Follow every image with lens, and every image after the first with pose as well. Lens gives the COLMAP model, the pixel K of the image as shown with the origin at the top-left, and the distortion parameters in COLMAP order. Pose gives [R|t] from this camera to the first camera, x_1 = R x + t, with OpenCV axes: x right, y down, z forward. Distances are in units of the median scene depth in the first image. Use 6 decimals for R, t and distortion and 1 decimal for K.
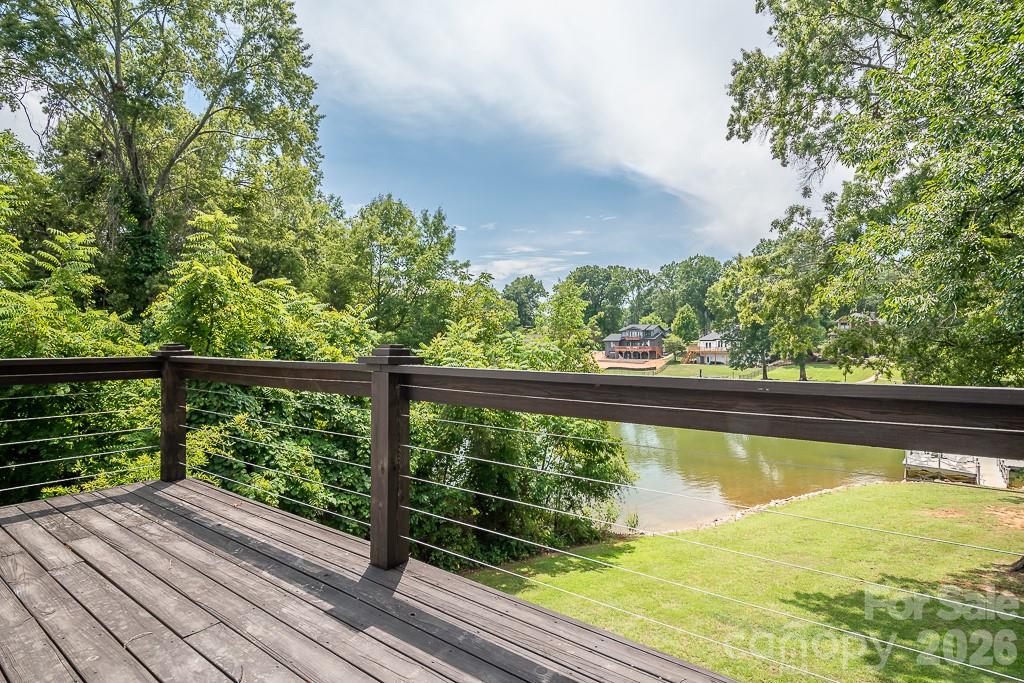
lens RADIAL K [[529.1, 0, 512.0], [0, 529.1, 341.5], [0, 0, 1]] dist [0.000147, 0.000016]
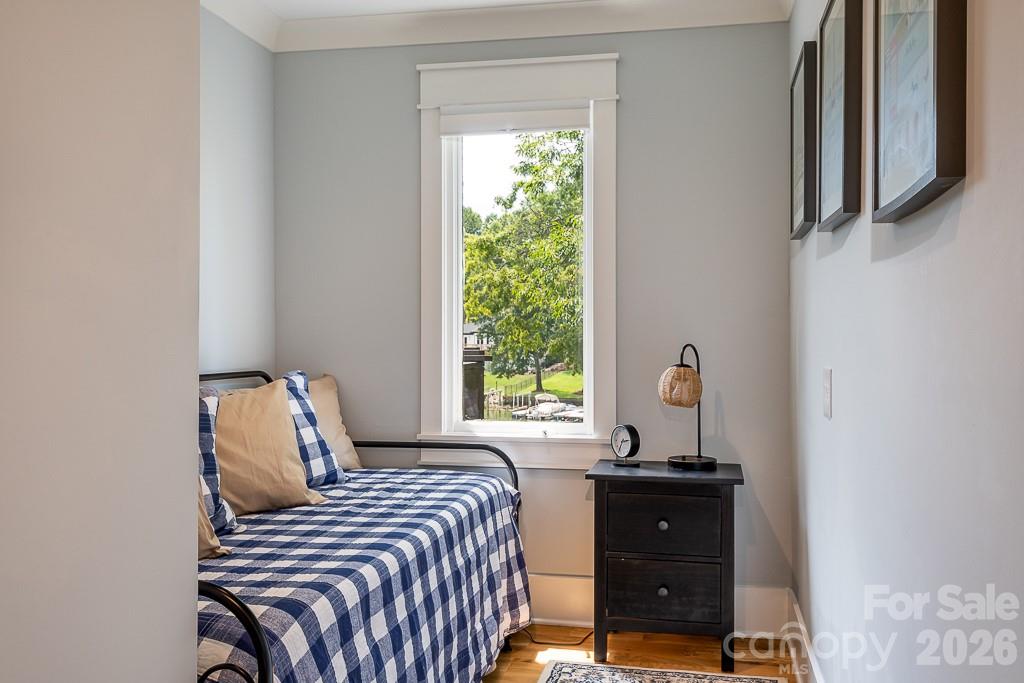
lens RADIAL K [[856.7, 0, 512.0], [0, 856.7, 341.5], [0, 0, 1]] dist [-0.000746, -0.000696]
pose [[0.915716, -0.002435, 0.401819, -0.033964], [-0.000219, 0.999978, 0.006558, -0.002978], [-0.401826, -0.006093, 0.915696, -0.246134]]
